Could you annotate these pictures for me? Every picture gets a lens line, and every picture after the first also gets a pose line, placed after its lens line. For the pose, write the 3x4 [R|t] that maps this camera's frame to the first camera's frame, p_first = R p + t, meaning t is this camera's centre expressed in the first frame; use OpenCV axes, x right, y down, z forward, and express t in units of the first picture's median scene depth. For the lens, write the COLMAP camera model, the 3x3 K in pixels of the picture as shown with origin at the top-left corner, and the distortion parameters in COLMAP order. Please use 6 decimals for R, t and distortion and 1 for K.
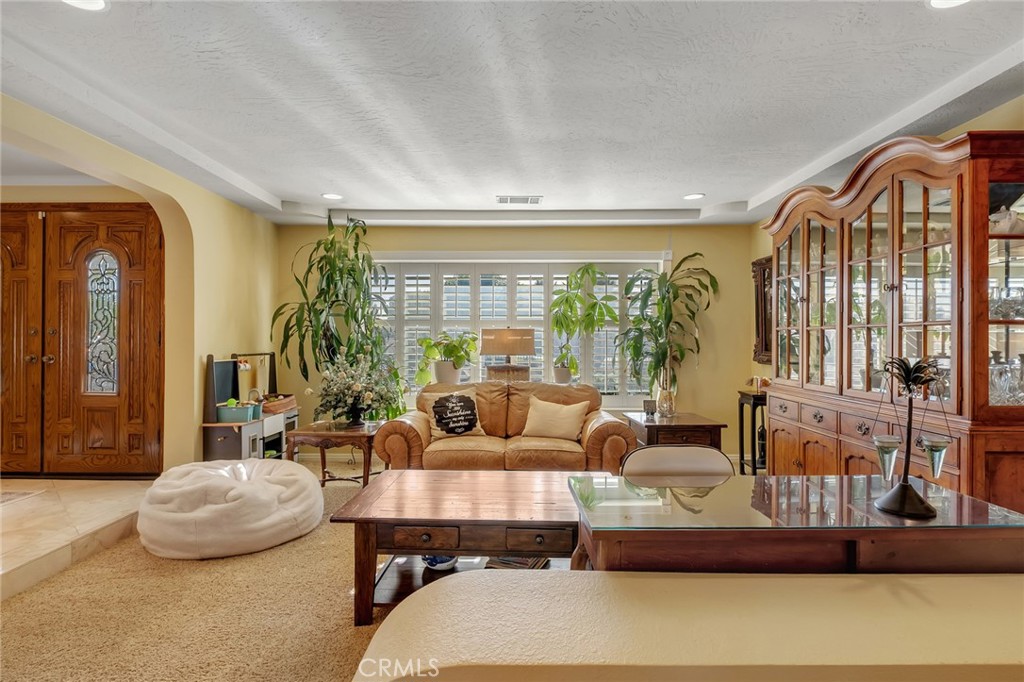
lens RADIAL K [[563.1, 0, 512.9], [0, 563.1, 341.1], [0, 0, 1]] dist [0.006163, -0.003839]
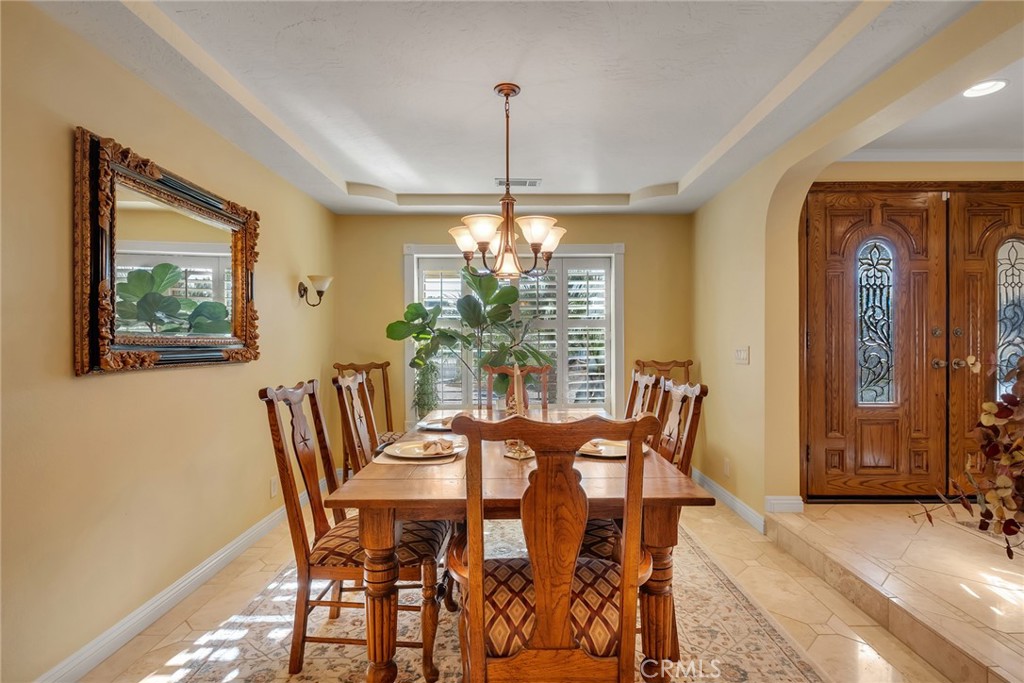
lens RADIAL K [[563.1, 0, 515.1], [0, 563.1, 345.9], [0, 0, 1]] dist [0.006163, -0.003839]
pose [[0.999432, -0.006078, 0.033137, -1.518685], [0.005649, 0.999899, 0.013021, -0.010419], [-0.033212, -0.012826, 0.999366, 0.162929]]
